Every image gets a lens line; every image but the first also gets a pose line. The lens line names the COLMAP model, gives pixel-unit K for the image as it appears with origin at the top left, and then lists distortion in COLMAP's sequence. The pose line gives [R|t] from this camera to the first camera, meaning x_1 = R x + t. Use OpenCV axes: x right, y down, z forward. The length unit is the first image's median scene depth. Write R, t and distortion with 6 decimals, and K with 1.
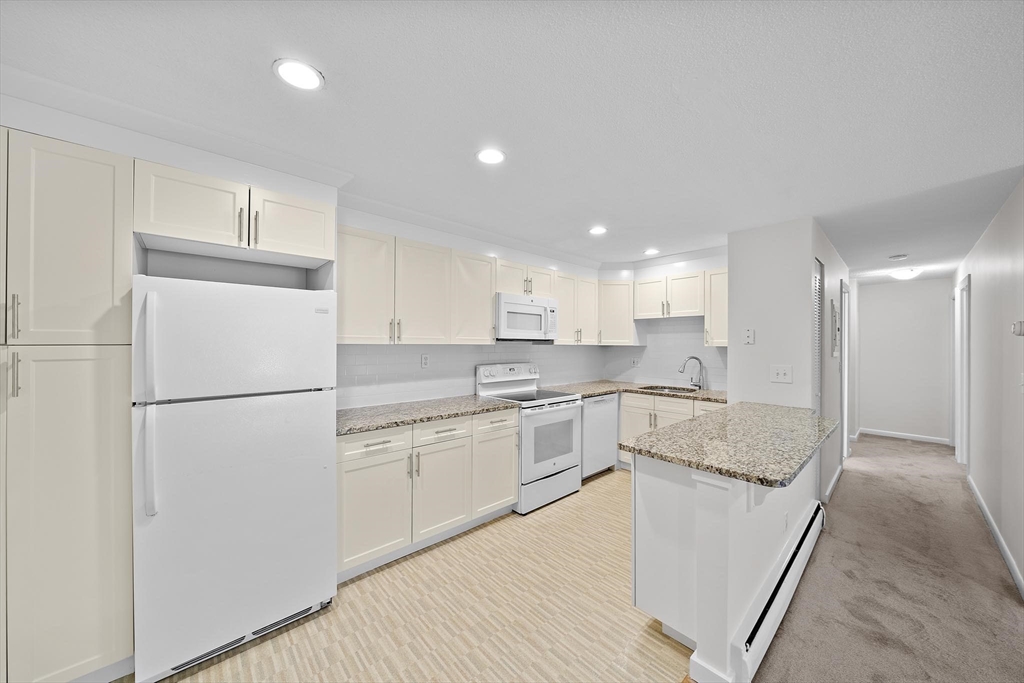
lens RADIAL K [[357.6, 0, 513.7], [0, 357.6, 342.2], [0, 0, 1]] dist [-0.013294, -0.000134]
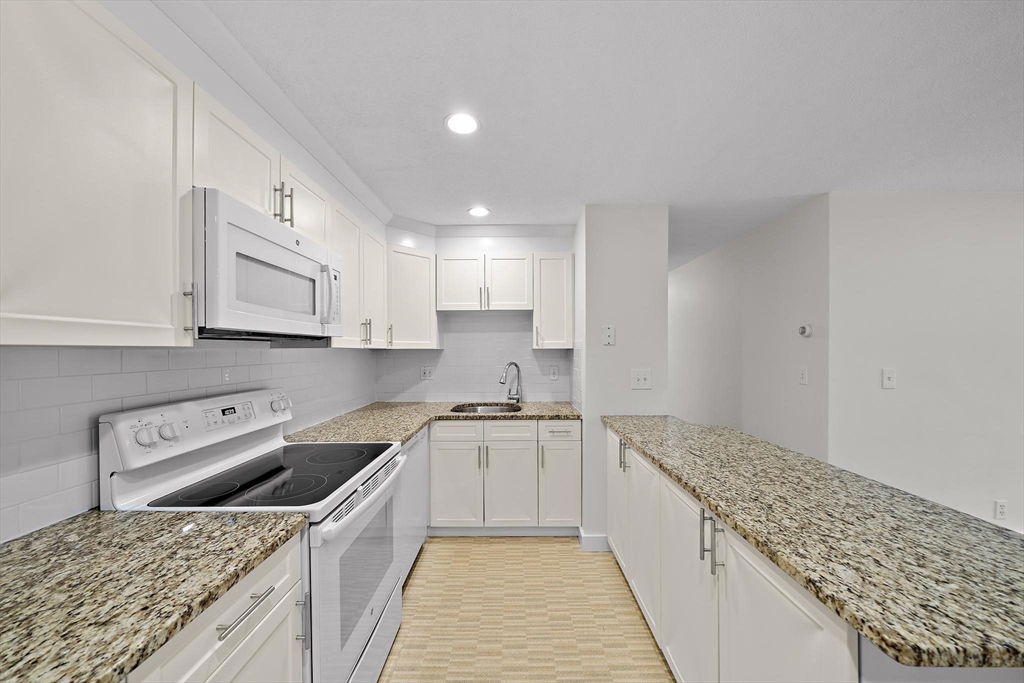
lens RADIAL K [[357.6, 0, 511.4], [0, 357.6, 350.5], [0, 0, 1]] dist [-0.013294, -0.000134]
pose [[0.669093, -0.009954, 0.743112, -0.085743], [0.003638, 0.999942, 0.010119, 0.006933], [-0.743170, -0.004068, 0.669091, 0.504932]]
